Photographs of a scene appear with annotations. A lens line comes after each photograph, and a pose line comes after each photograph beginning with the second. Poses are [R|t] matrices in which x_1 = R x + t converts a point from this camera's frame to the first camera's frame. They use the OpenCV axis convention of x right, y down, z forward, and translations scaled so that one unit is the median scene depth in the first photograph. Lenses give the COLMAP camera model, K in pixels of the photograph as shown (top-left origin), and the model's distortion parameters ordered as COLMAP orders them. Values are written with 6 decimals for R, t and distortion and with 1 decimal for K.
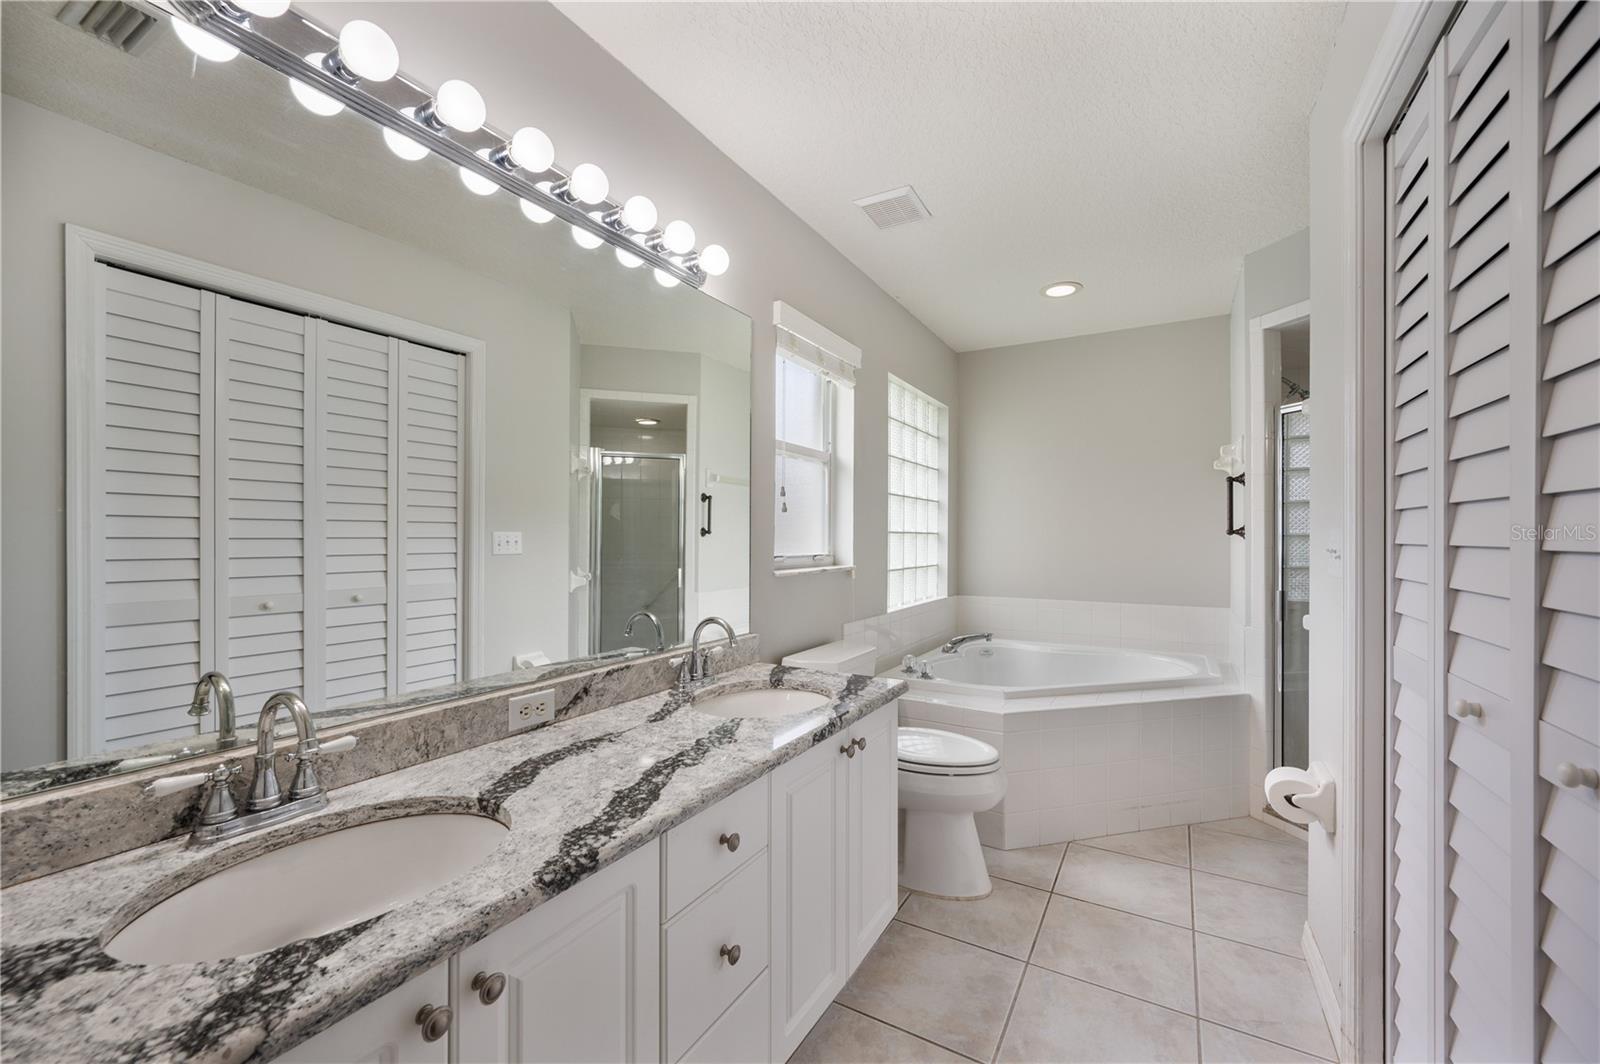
lens RADIAL K [[634.6, 0, 809.5], [0, 634.6, 534.7], [0, 0, 1]] dist [0.000435, -0.000427]
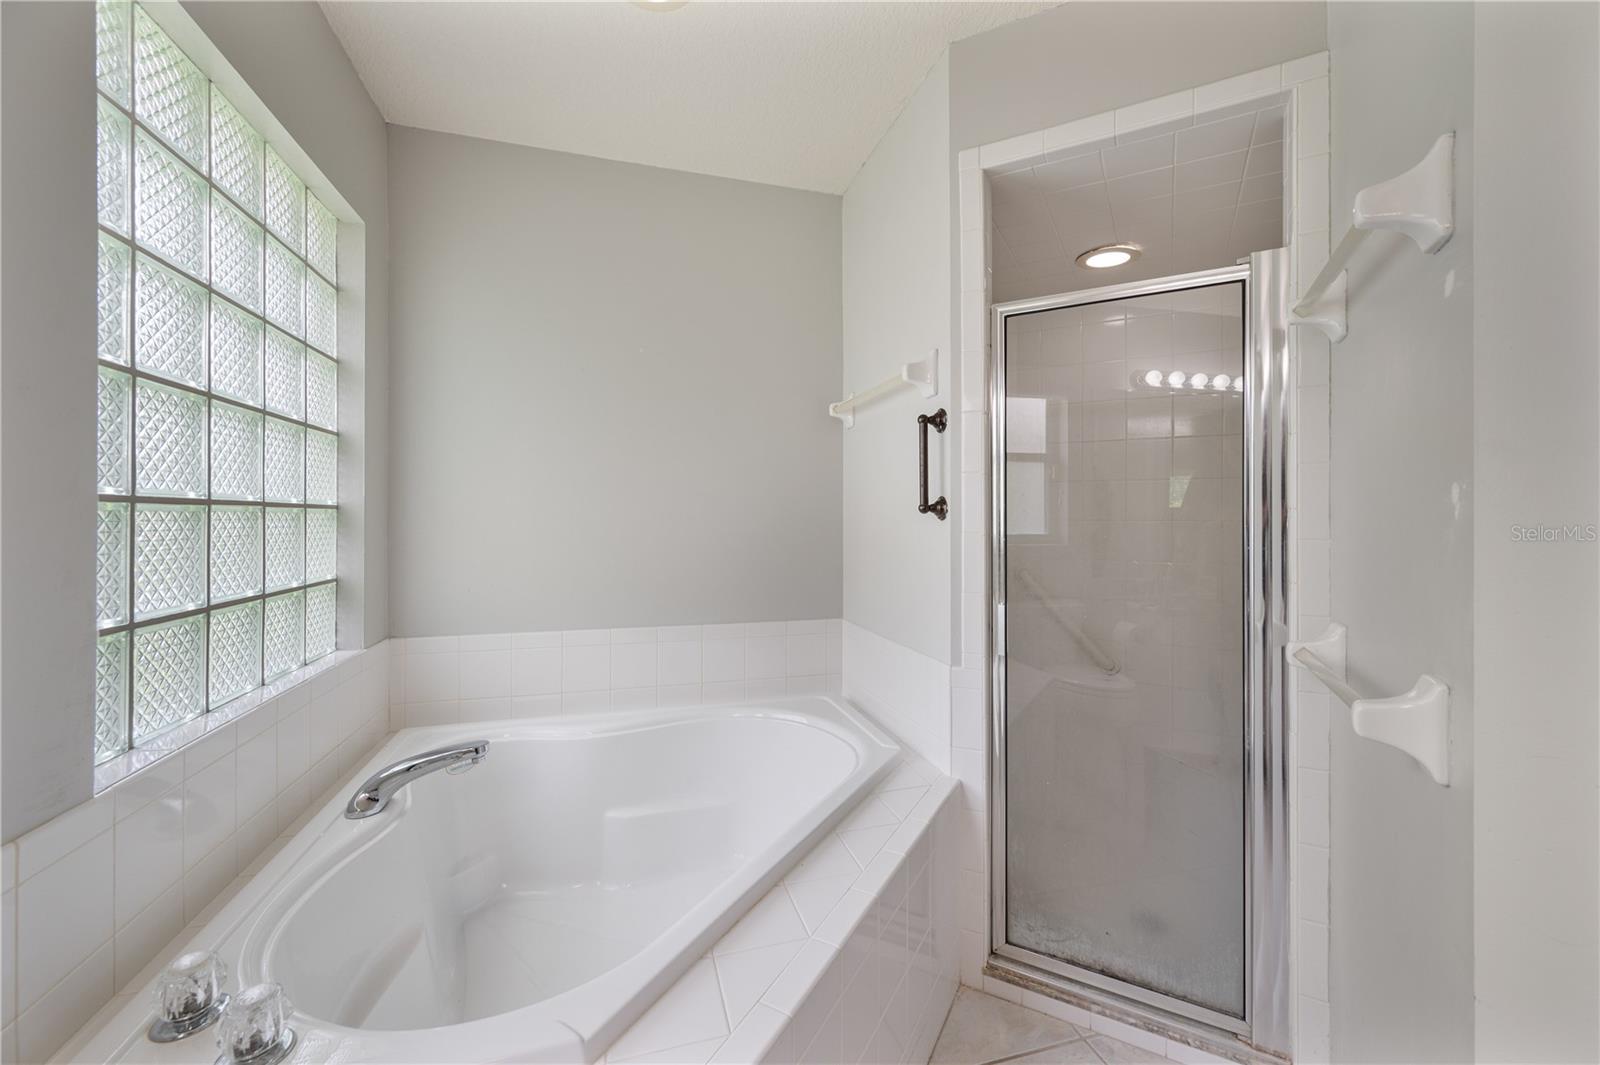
lens RADIAL K [[634.6, 0, 806.2], [0, 634.6, 518.1], [0, 0, 1]] dist [0.000435, -0.000427]
pose [[0.689305, -0.003558, 0.724462, 0.156449], [-0.003198, 0.999963, 0.007954, 0.000524], [-0.724464, -0.007800, 0.689269, 0.677140]]
